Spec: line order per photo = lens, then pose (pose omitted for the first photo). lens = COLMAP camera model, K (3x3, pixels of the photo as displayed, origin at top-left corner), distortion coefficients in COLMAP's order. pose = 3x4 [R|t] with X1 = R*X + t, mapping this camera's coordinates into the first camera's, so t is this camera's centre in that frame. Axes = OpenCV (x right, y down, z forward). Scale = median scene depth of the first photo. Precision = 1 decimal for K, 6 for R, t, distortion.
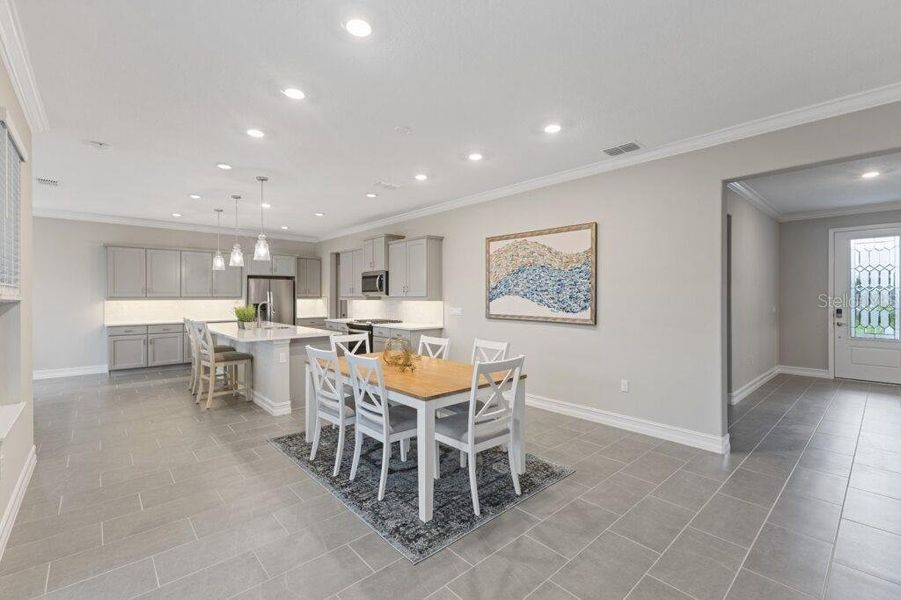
lens RADIAL K [[394.9, 0, 457.0], [0, 394.9, 297.6], [0, 0, 1]] dist [0.013374, 0.000263]
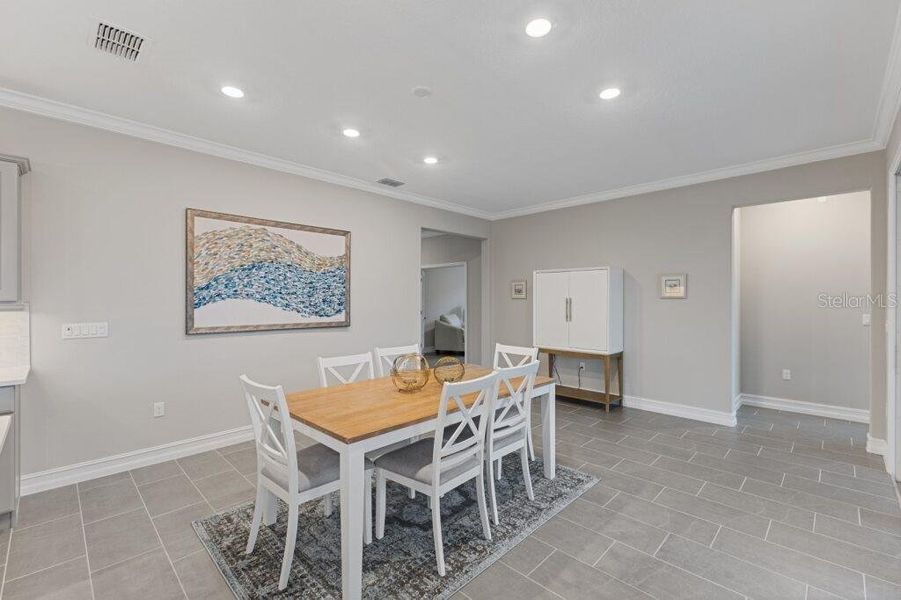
lens RADIAL K [[387.6, 0, 450.5], [0, 387.6, 300.0], [0, 0, 1]] dist [0.009402, 0.000034]
pose [[-0.063403, -0.000950, 0.997988, -0.596154], [0.005869, 0.999982, 0.001324, -0.002154], [-0.997971, 0.005941, -0.063396, 0.643931]]
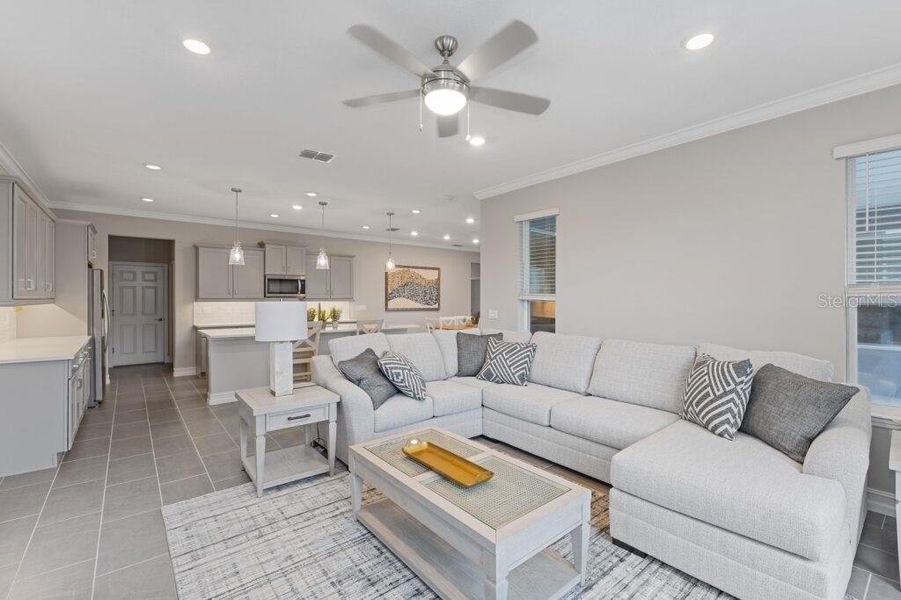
lens RADIAL K [[394.9, 0, 457.0], [0, 394.9, 297.6], [0, 0, 1]] dist [0.013374, 0.000263]
pose [[0.045427, 0.002845, 0.998964, -1.703351], [0.005411, 0.999981, -0.003094, 0.001359], [-0.998953, 0.005546, 0.045410, 0.636350]]
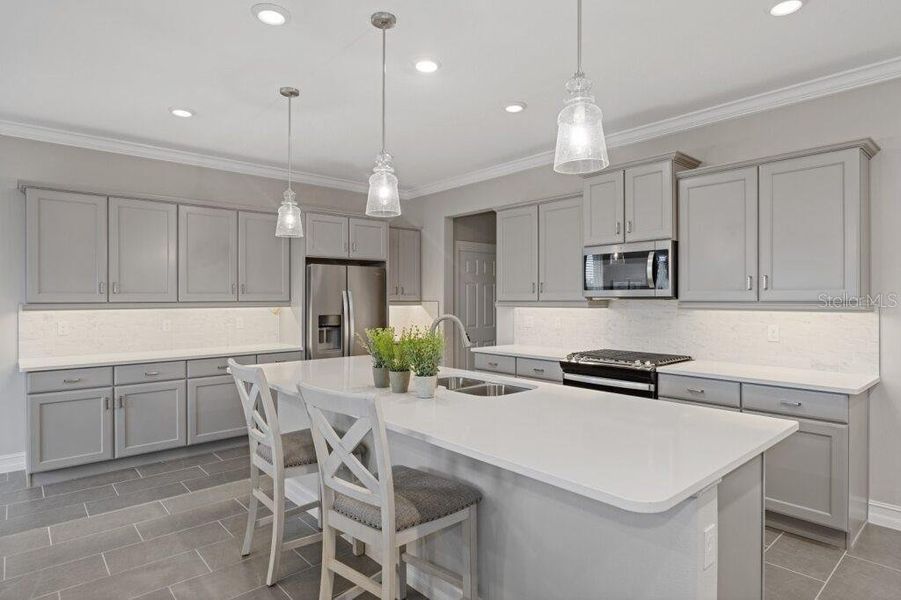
lens RADIAL K [[502.9, 0, 451.0], [0, 502.9, 298.2], [0, 0, 1]] dist [0.003770, 0.000573]
pose [[0.999962, -0.001773, -0.008553, -0.528910], [0.001742, 0.999992, -0.003619, -0.005585], [0.008560, 0.003604, 0.999957, 0.587950]]
